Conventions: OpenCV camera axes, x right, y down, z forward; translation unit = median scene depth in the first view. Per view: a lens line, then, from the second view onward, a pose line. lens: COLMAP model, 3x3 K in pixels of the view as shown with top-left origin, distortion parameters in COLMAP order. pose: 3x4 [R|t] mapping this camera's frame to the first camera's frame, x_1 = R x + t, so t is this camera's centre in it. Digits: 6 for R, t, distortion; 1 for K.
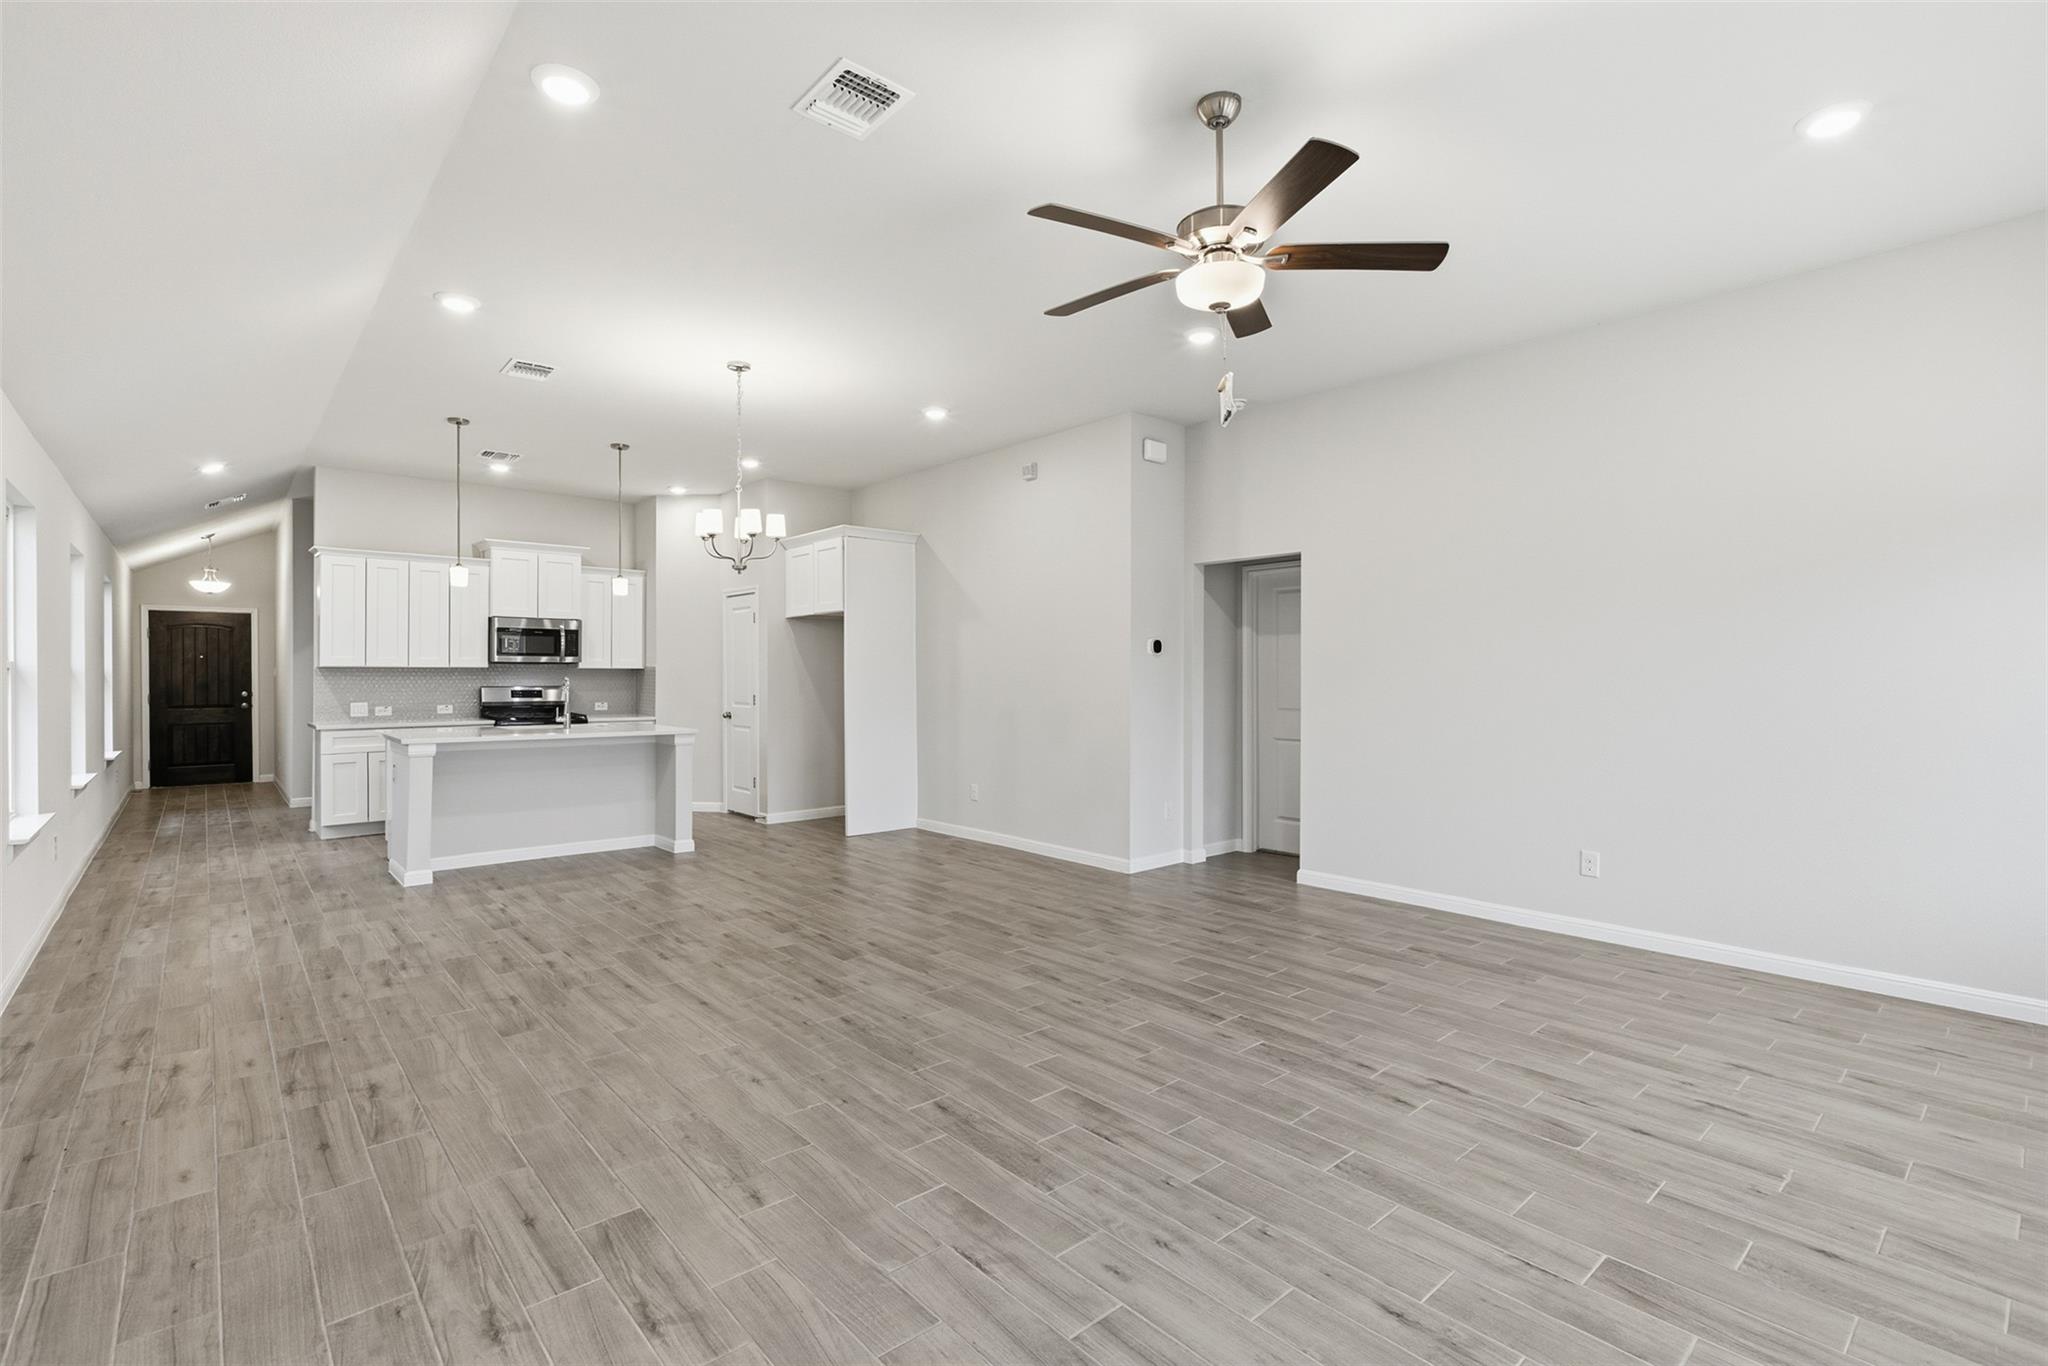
lens RADIAL K [[935.0, 0, 1016.6], [0, 935.0, 665.7], [0, 0, 1]] dist [-0.002899, -0.000446]
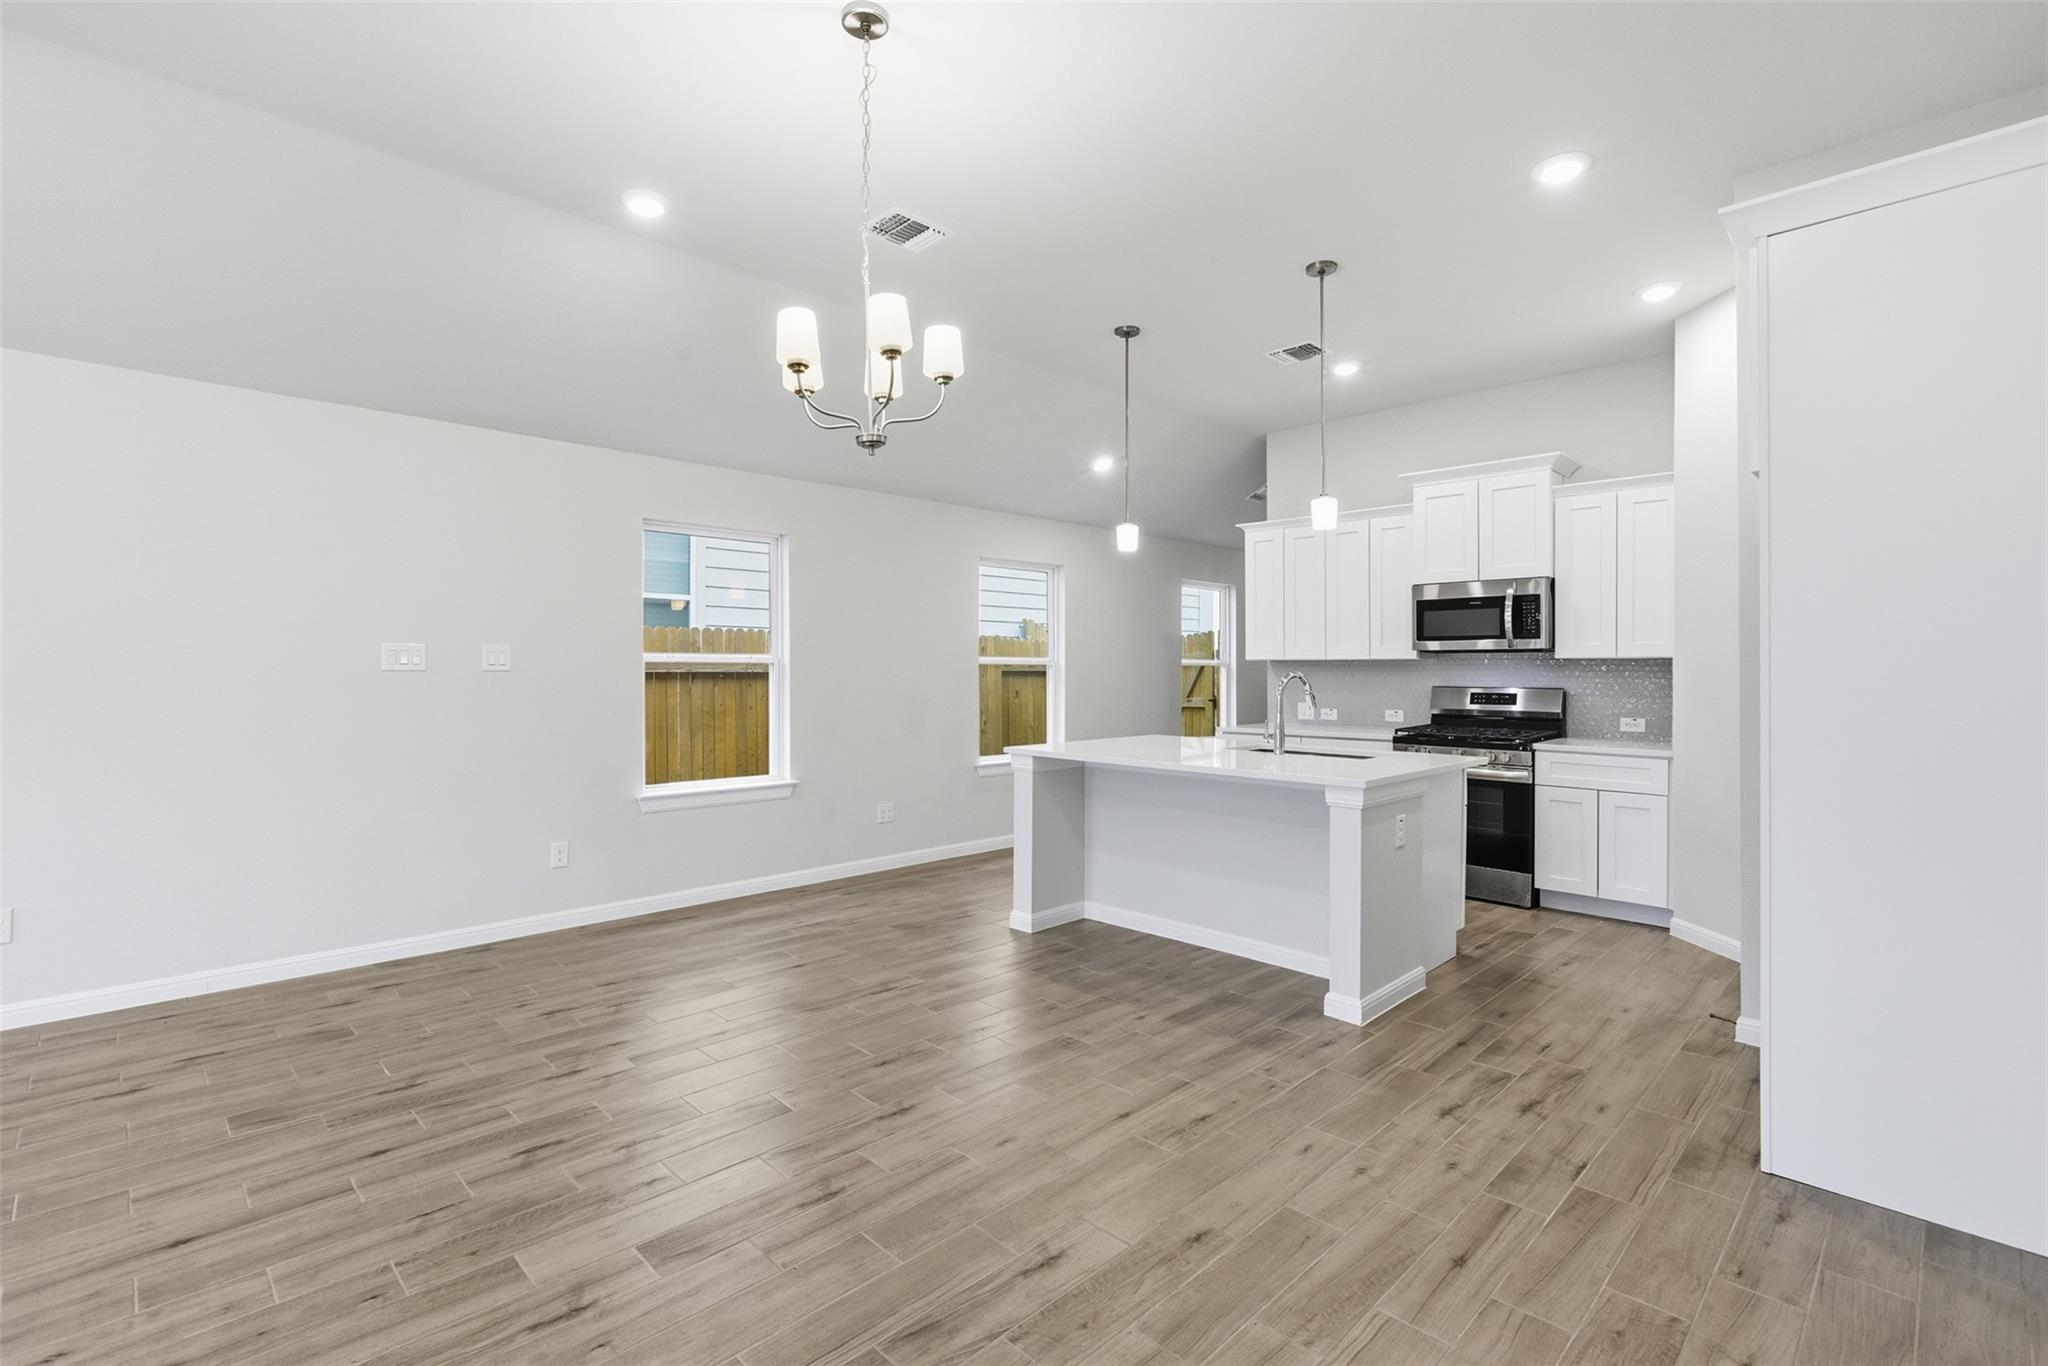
lens RADIAL K [[935.0, 0, 1016.6], [0, 935.0, 665.7], [0, 0, 1]] dist [-0.002899, -0.000446]
pose [[0.054596, -0.006723, -0.998486, 0.123725], [0.006917, 0.999956, -0.006354, 0.010244], [0.998485, -0.006560, 0.054640, 0.717380]]
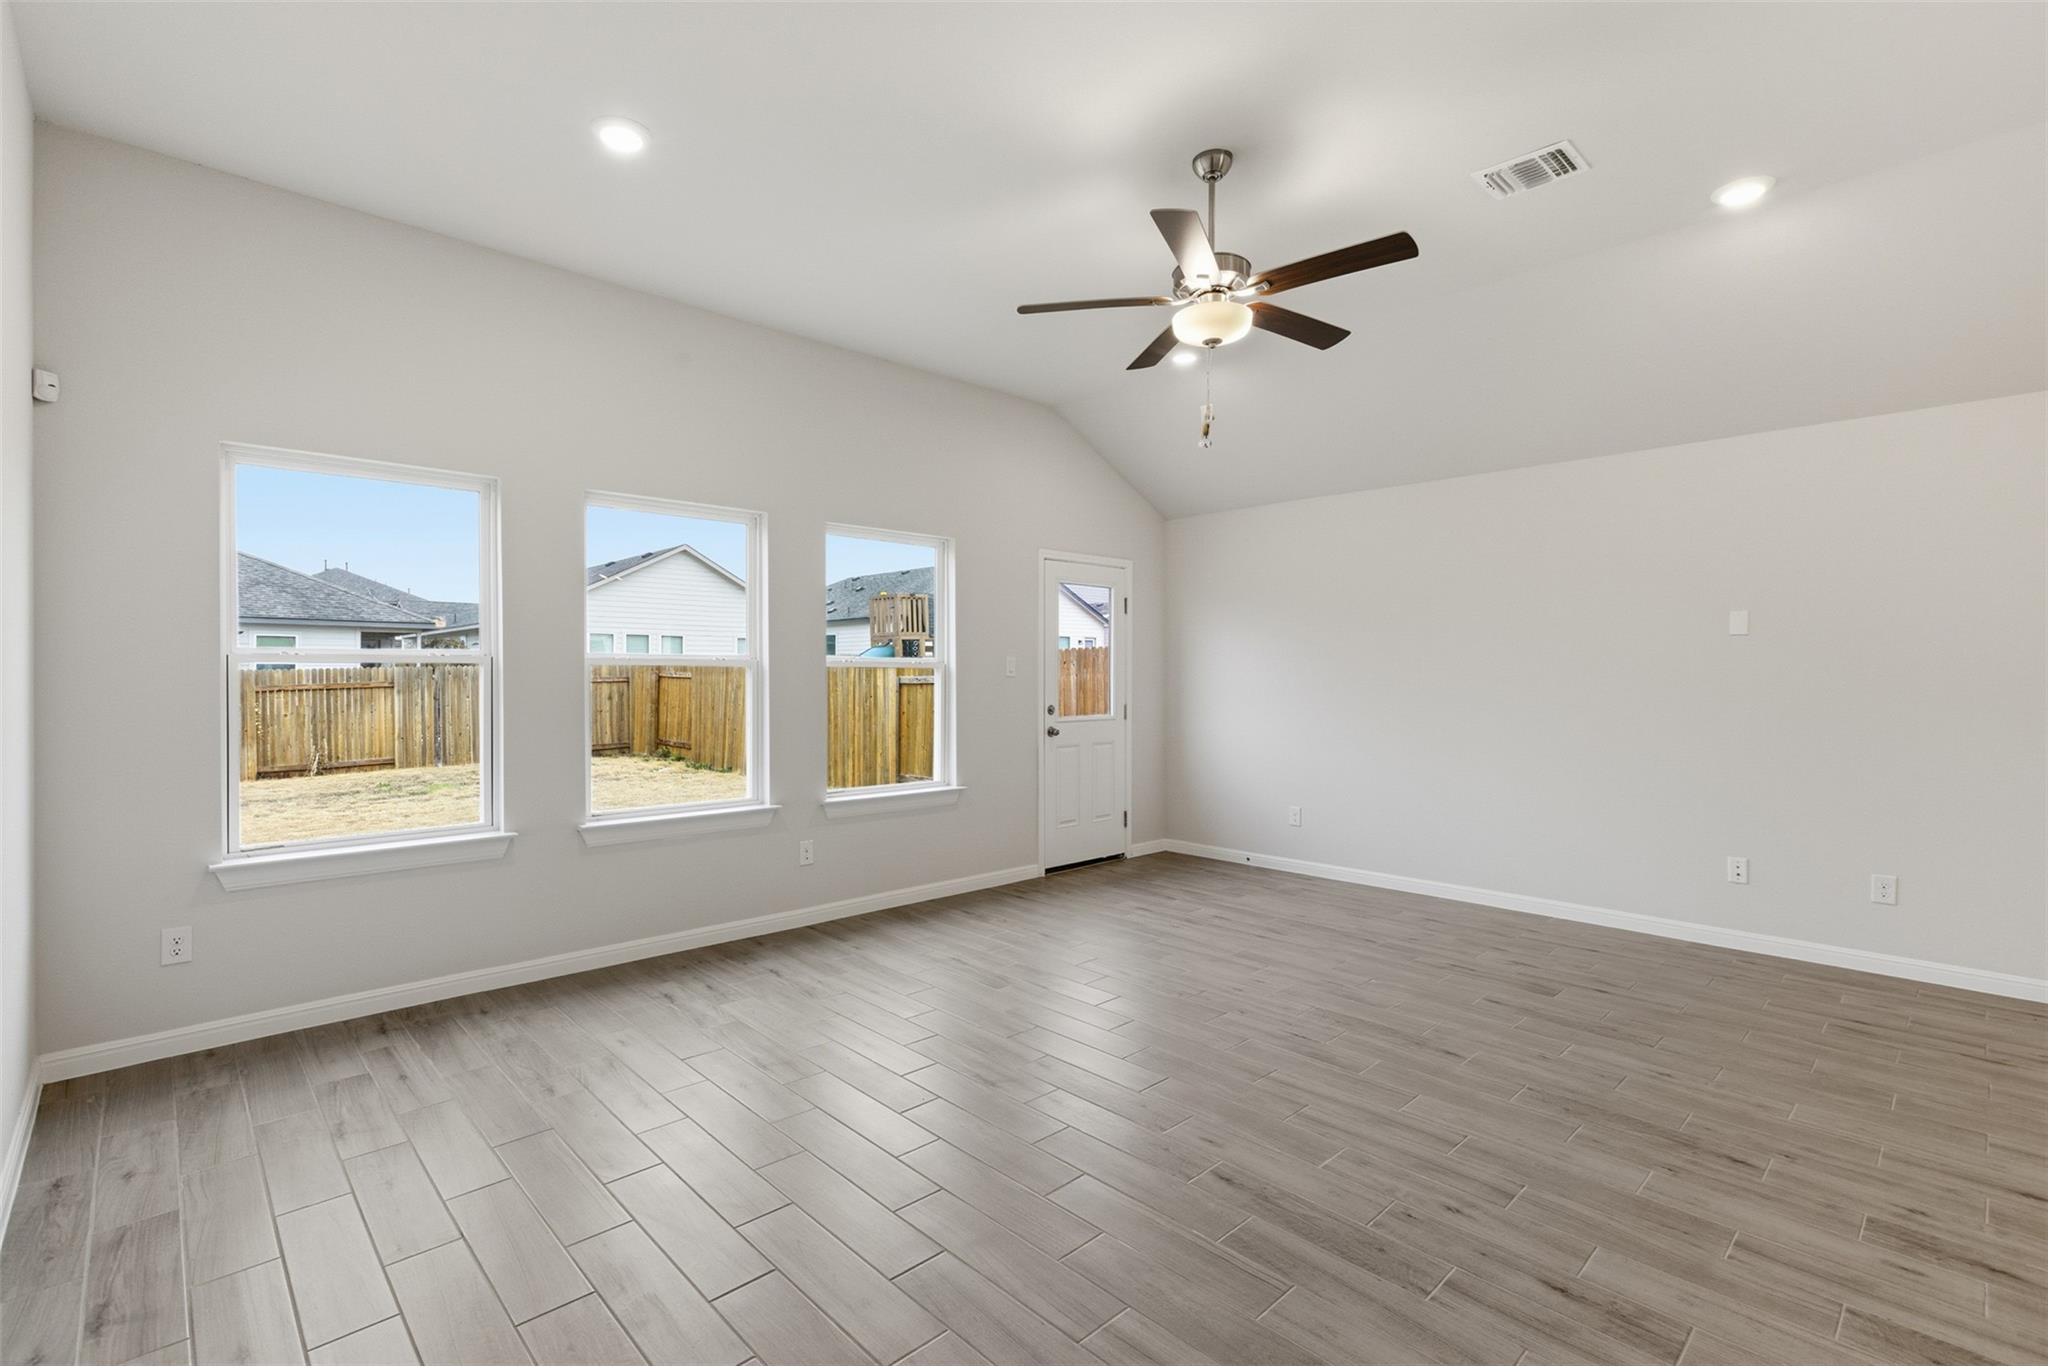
lens RADIAL K [[921.5, 0, 1014.1], [0, 921.5, 692.1], [0, 0, 1]] dist [-0.002430, -0.000021]
pose [[-0.999541, -0.002875, -0.030174, 0.181129], [-0.003067, 0.999975, 0.006310, 0.009445], [0.030155, 0.006400, -0.999525, 0.777447]]
